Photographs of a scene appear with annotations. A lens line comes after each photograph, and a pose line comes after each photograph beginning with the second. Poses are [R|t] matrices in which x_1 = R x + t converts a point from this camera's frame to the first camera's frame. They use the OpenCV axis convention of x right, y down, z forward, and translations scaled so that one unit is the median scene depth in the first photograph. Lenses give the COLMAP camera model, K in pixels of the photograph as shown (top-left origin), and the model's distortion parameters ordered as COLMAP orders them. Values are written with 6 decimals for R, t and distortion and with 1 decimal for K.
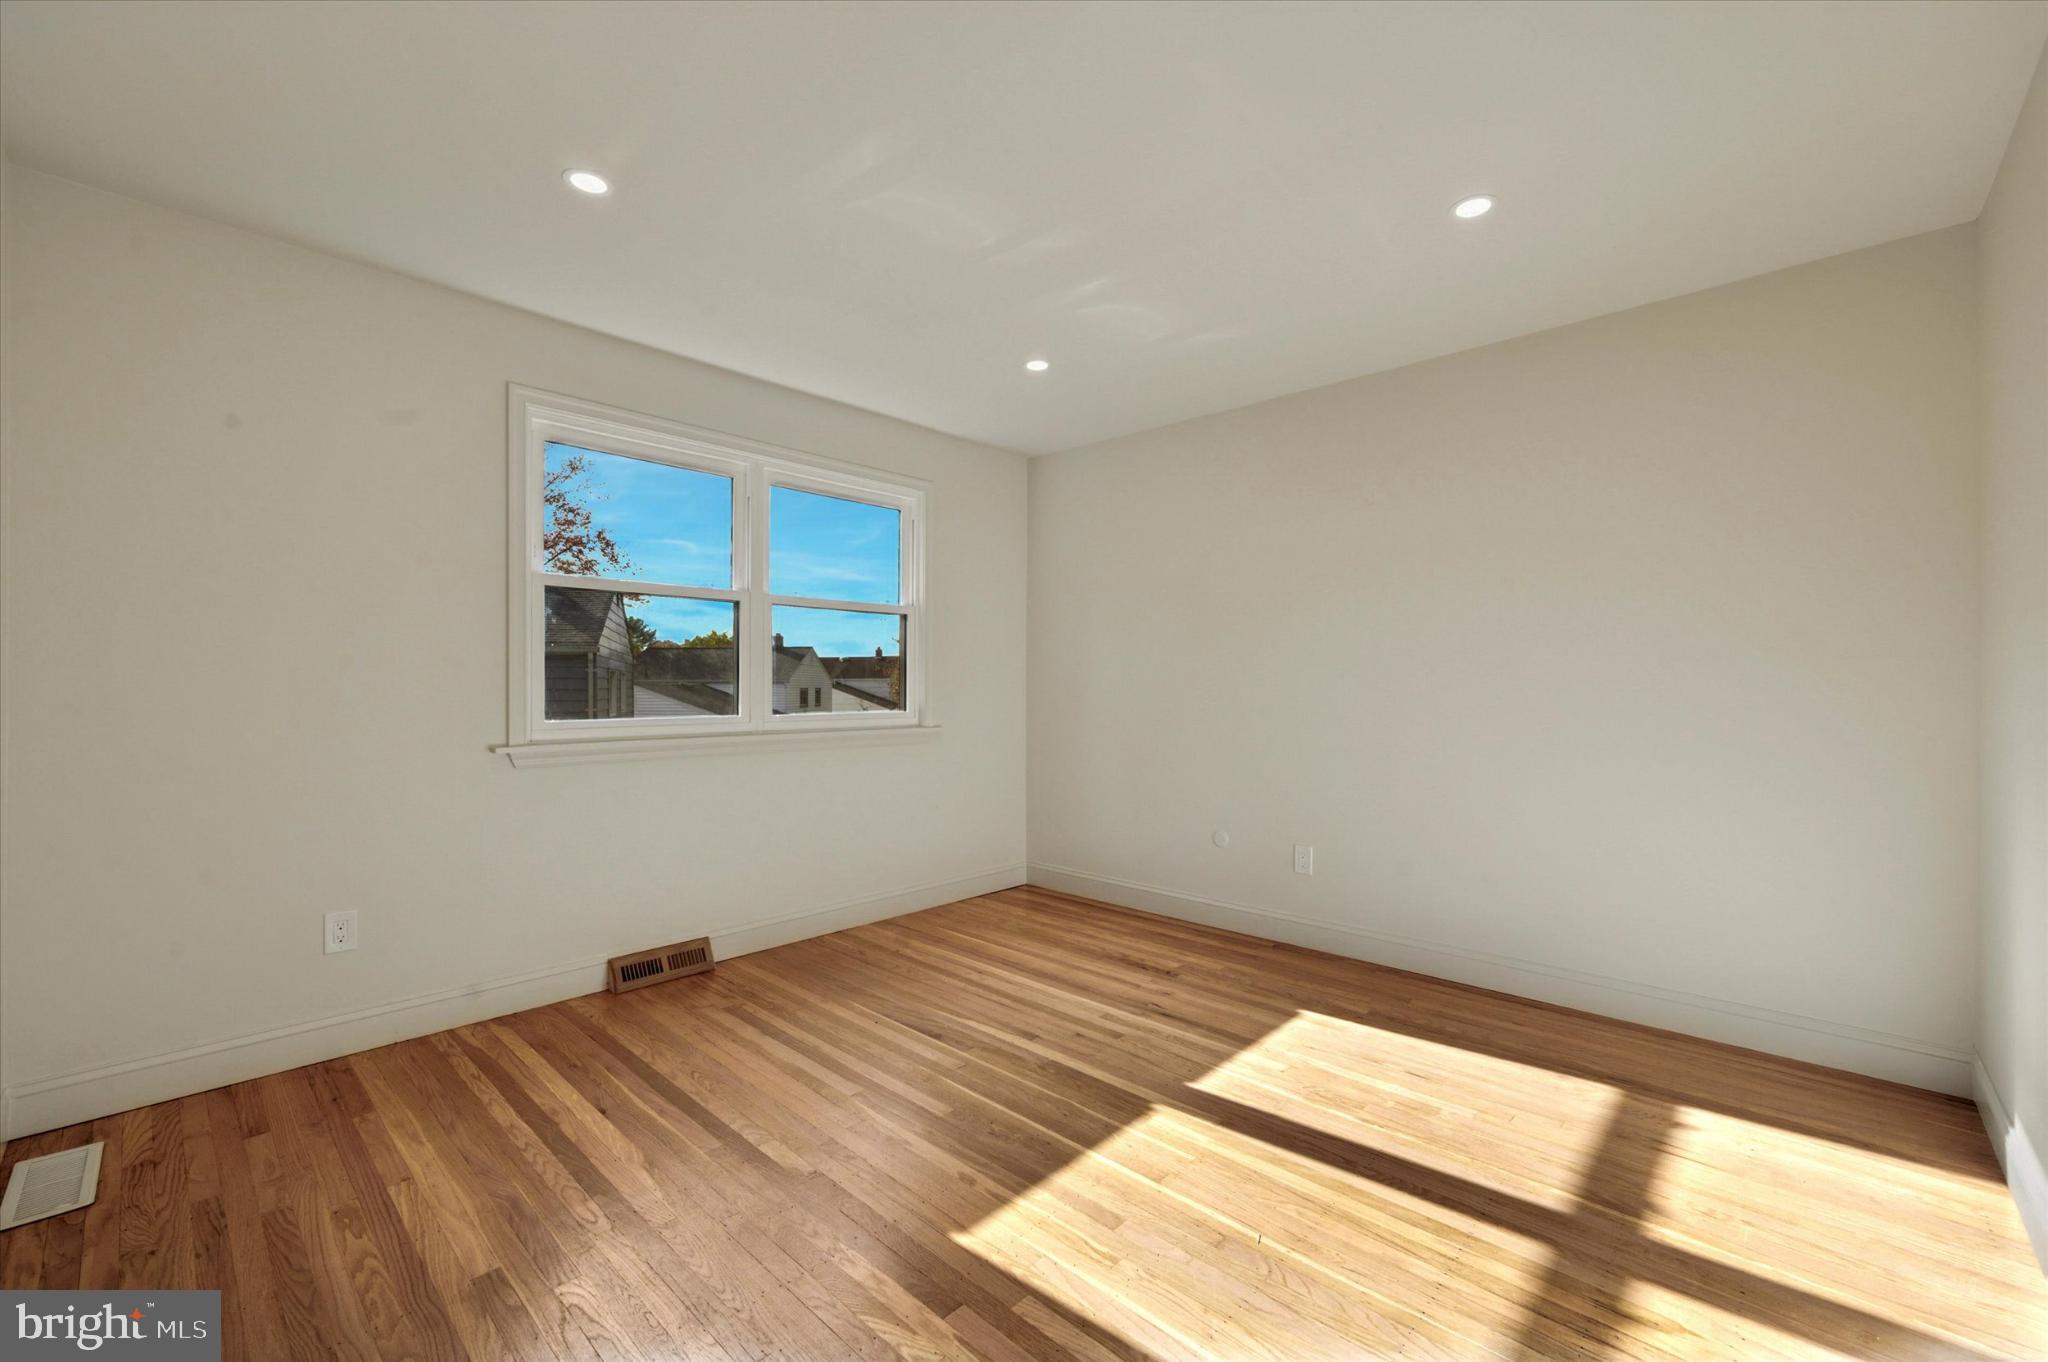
lens RADIAL K [[820.5, 0, 1041.5], [0, 820.5, 681.6], [0, 0, 1]] dist [0.000683, -0.000029]
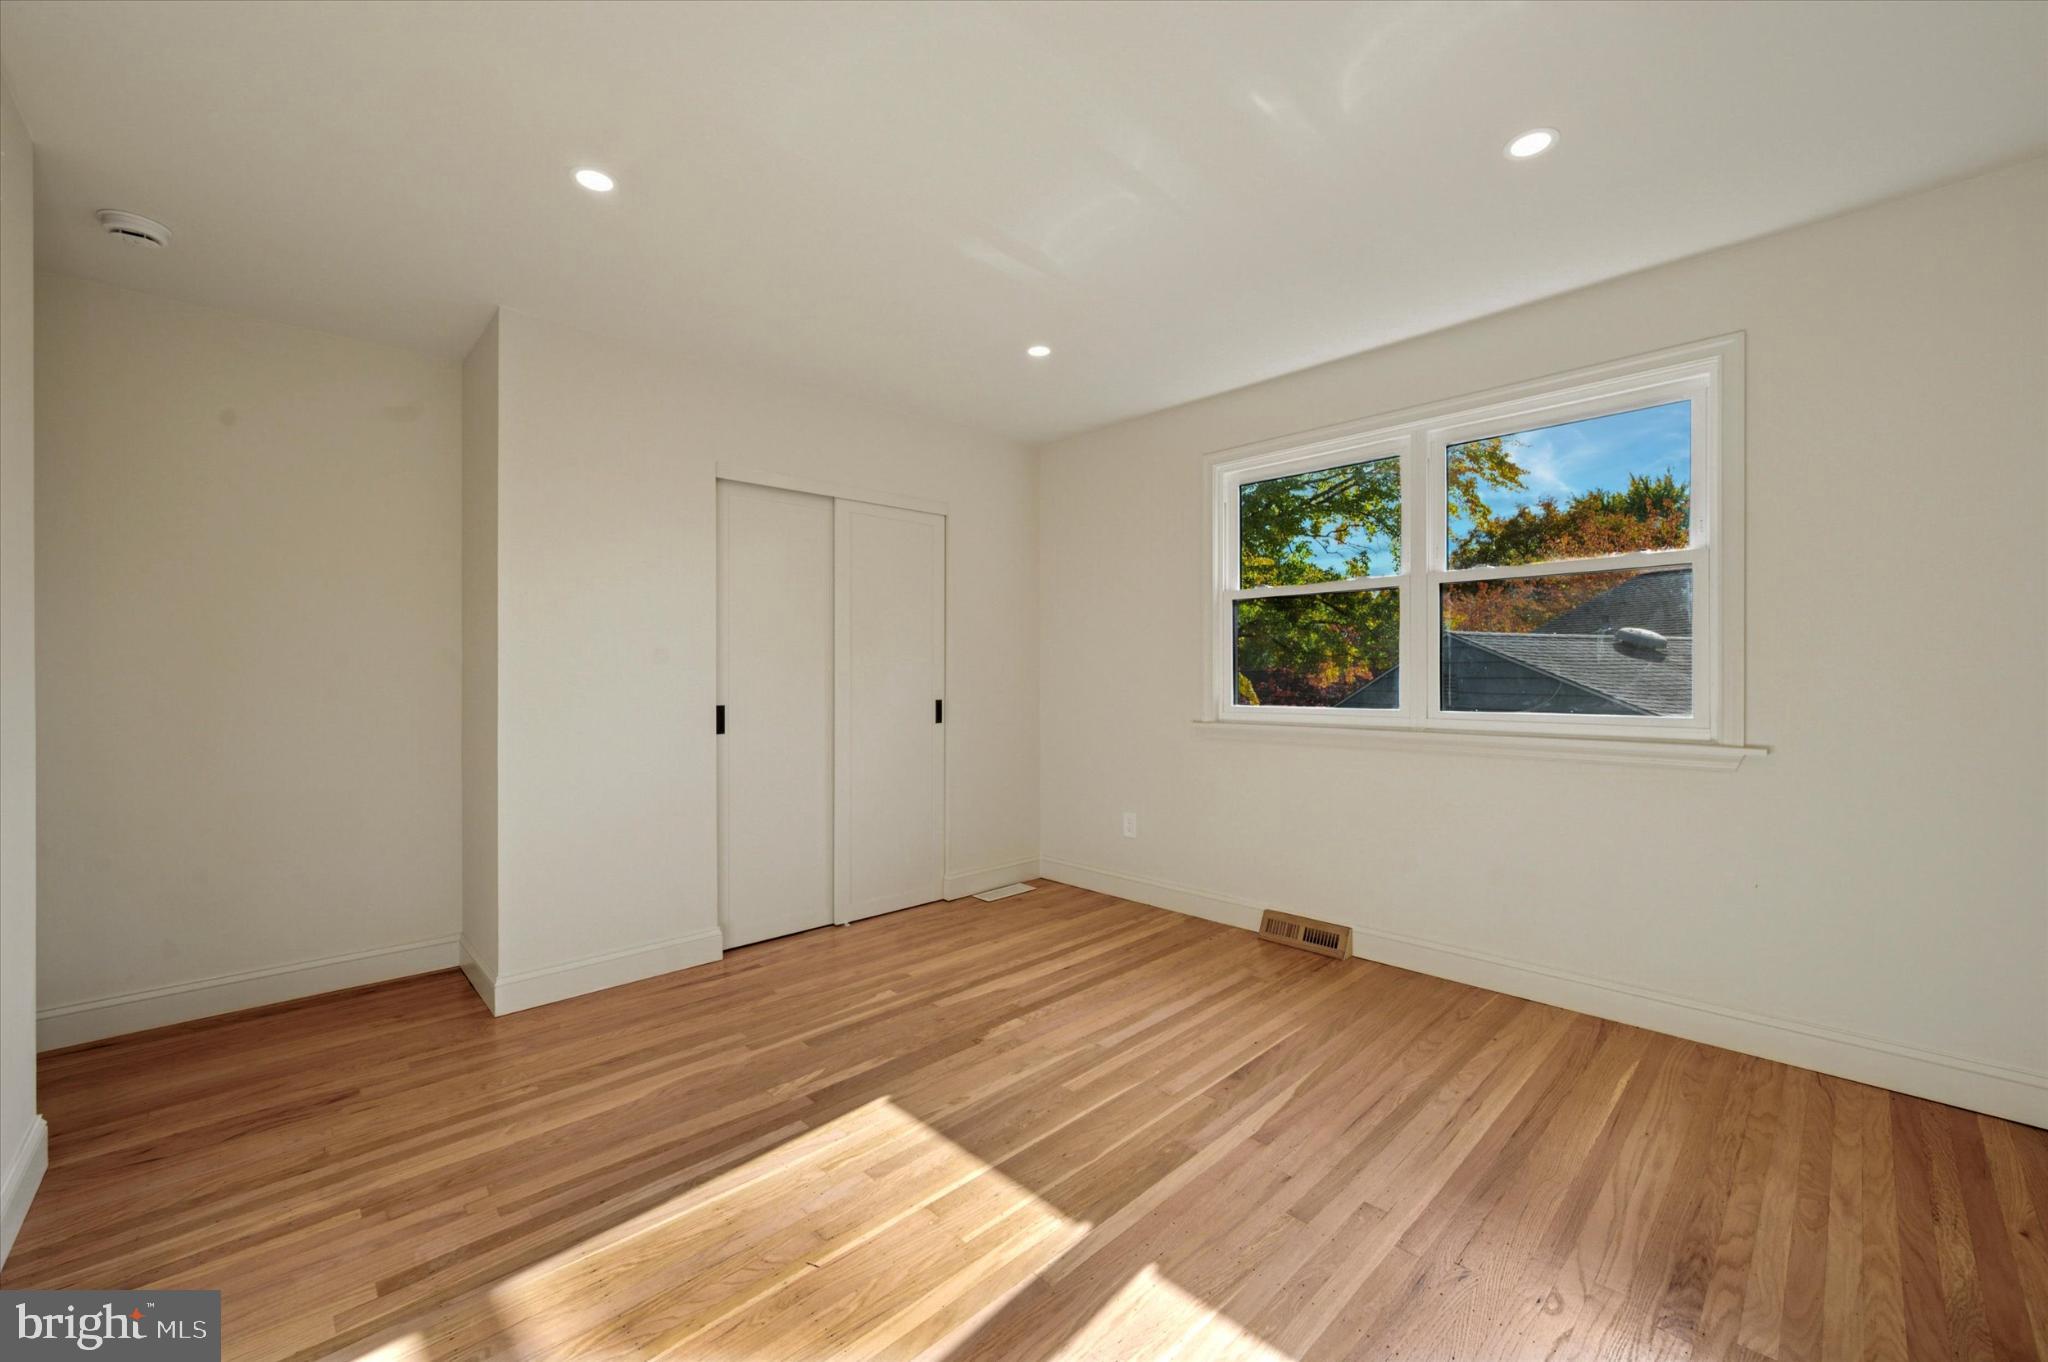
lens RADIAL K [[820.5, 0, 1041.4], [0, 820.5, 679.9], [0, 0, 1]] dist [0.000683, -0.000029]
pose [[-0.045094, 0.006400, -0.998962, 0.776882], [0.010220, 0.999930, 0.005945, -0.003454], [0.998930, -0.009941, -0.045157, 0.849280]]
